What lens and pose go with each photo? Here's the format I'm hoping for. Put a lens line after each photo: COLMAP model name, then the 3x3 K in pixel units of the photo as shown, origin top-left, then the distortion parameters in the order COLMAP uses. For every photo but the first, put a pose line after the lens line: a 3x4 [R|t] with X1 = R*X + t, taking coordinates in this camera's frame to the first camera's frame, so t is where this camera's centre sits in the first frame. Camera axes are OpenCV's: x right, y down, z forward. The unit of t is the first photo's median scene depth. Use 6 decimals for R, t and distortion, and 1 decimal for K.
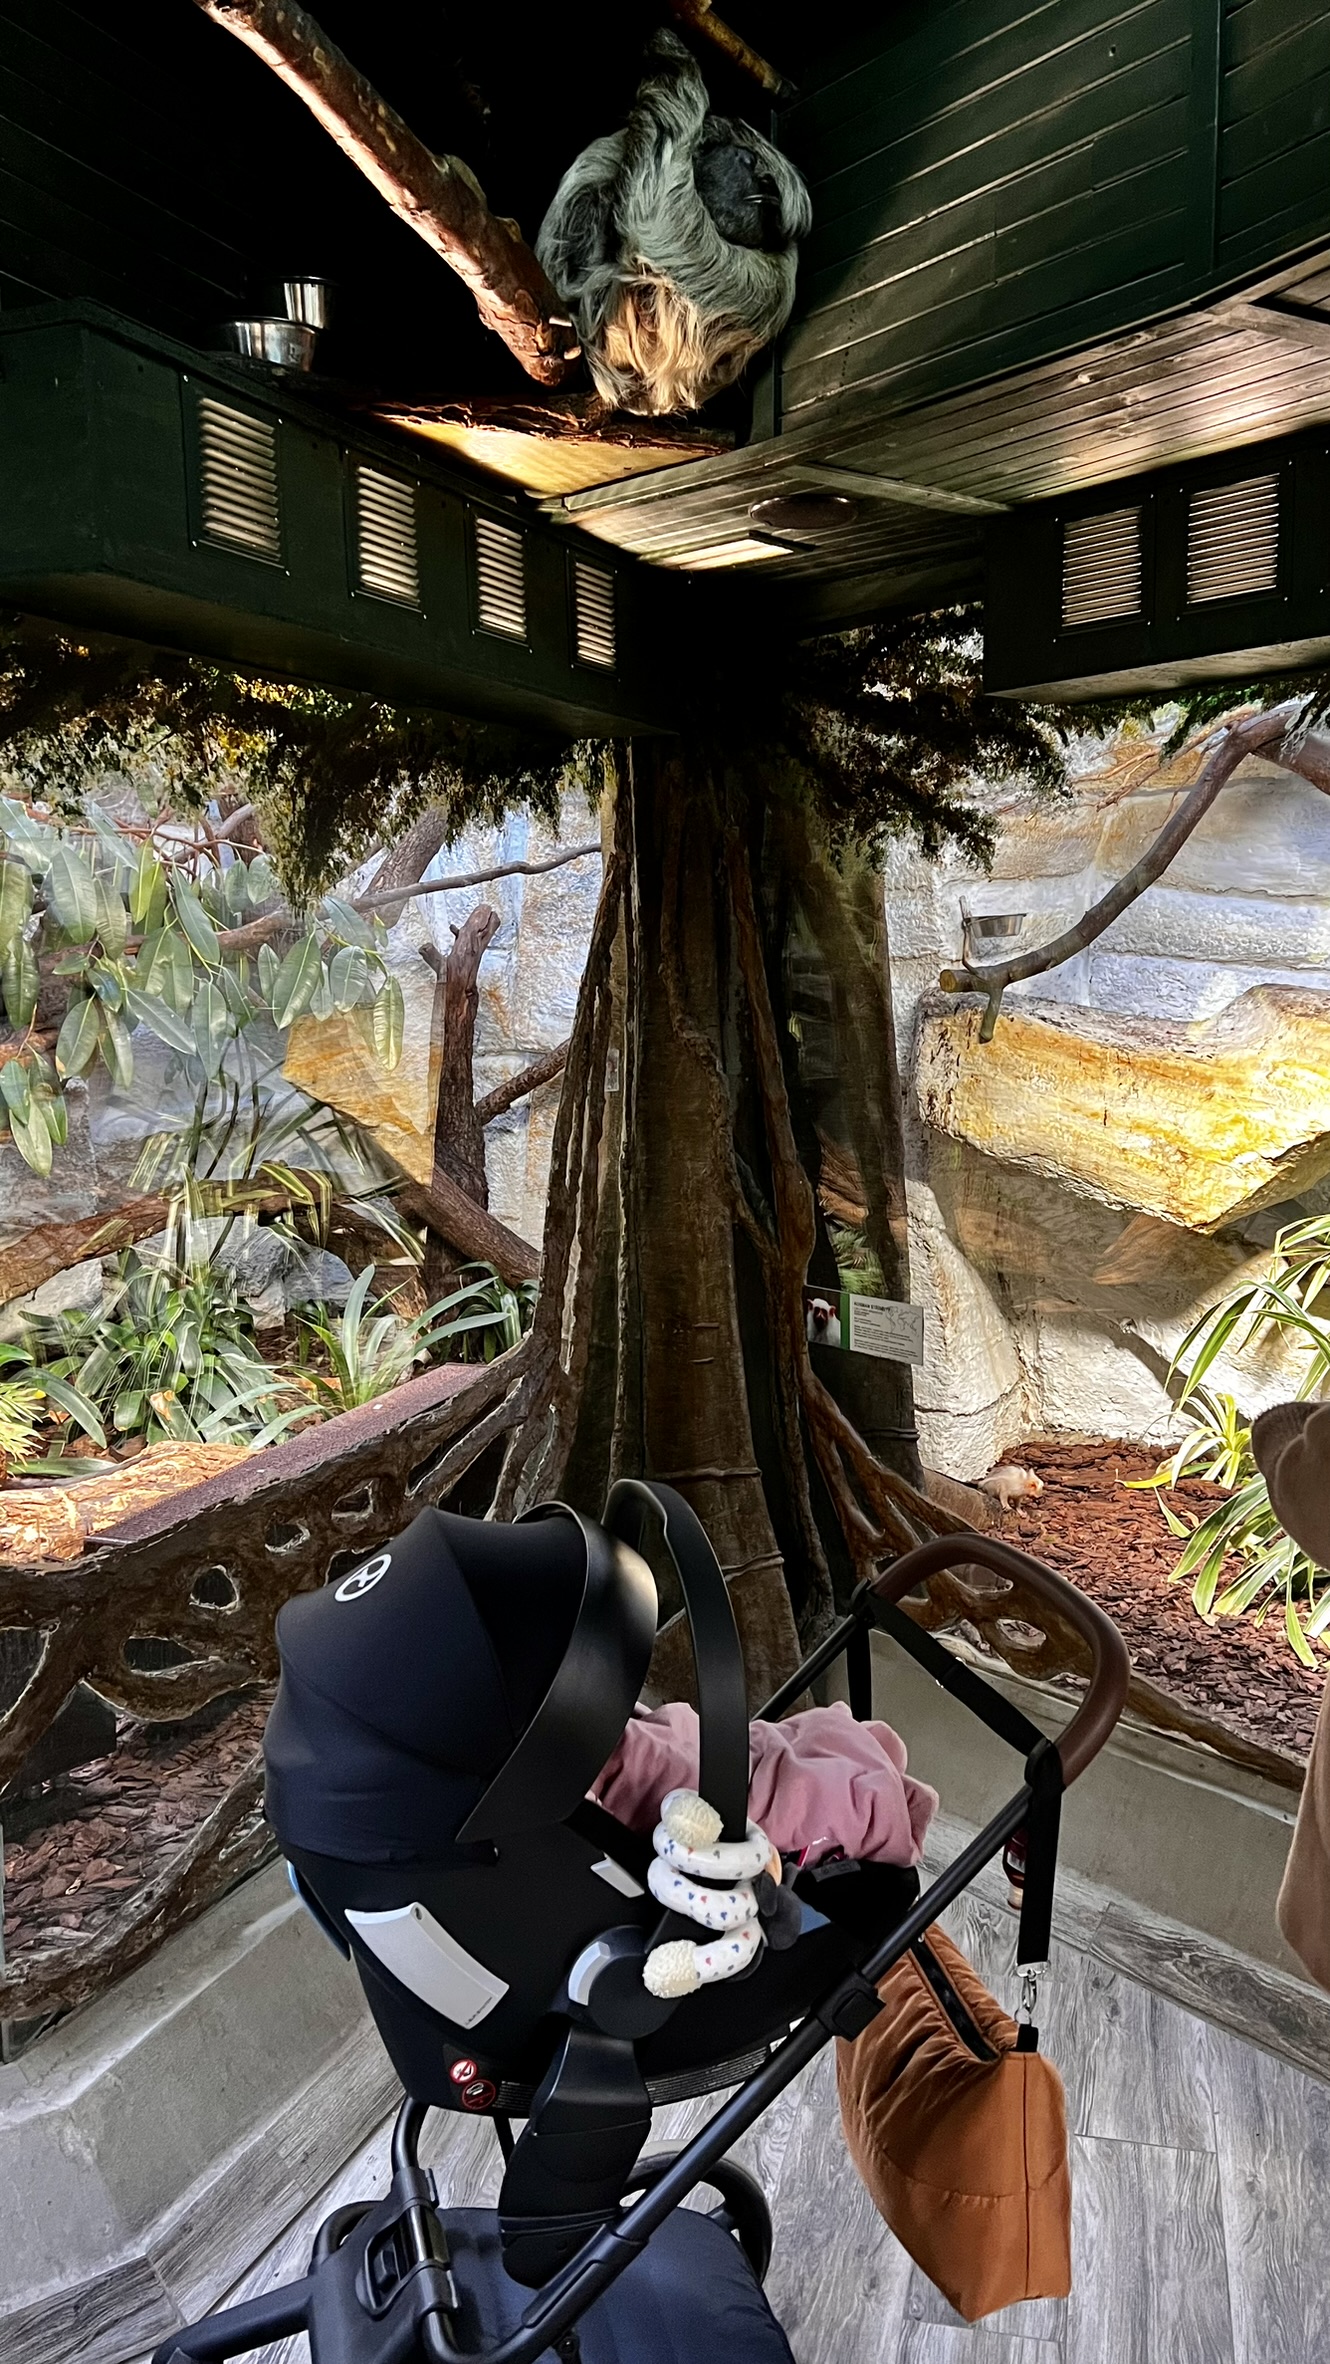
lens RADIAL K [[1720.5, 0, 665.0], [0, 1720.5, 1182.0], [0, 0, 1]] dist [0.003446, -0.000393]
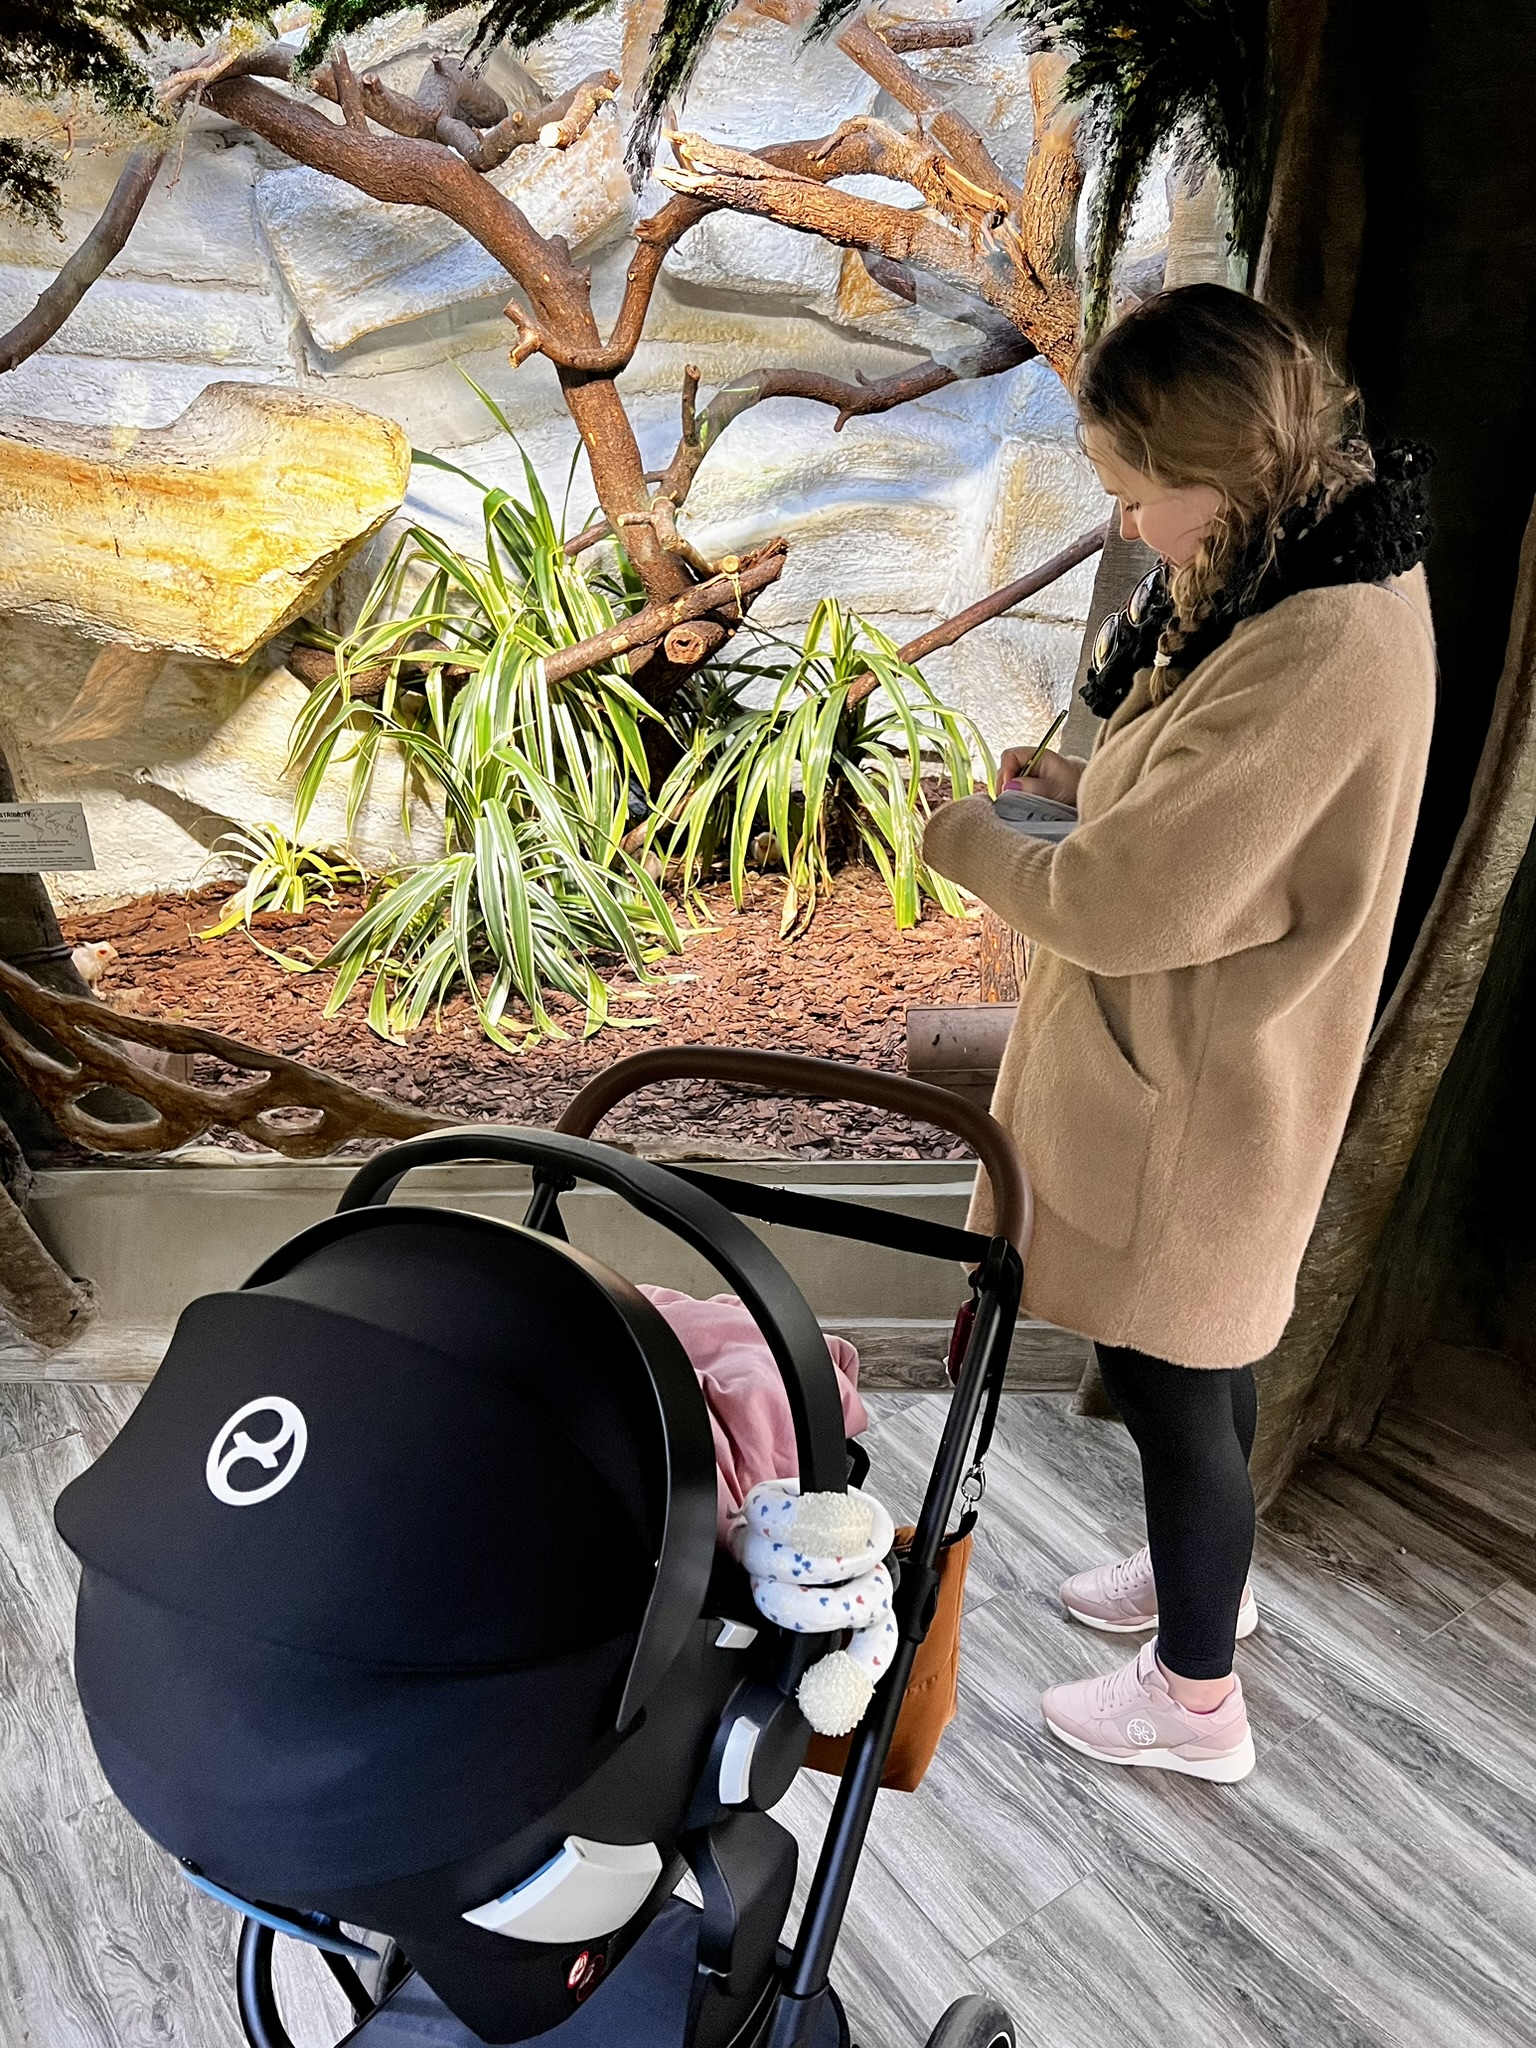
lens RADIAL K [[1526.5, 0, 768.0], [0, 1526.5, 1024.0], [0, 0, 1]] dist [0.052435, -0.081104]
pose [[0.677932, -0.312591, 0.665353, -0.122665], [0.121118, 0.940215, 0.318317, -0.018352], [-0.725078, -0.135211, 0.675263, 0.186703]]
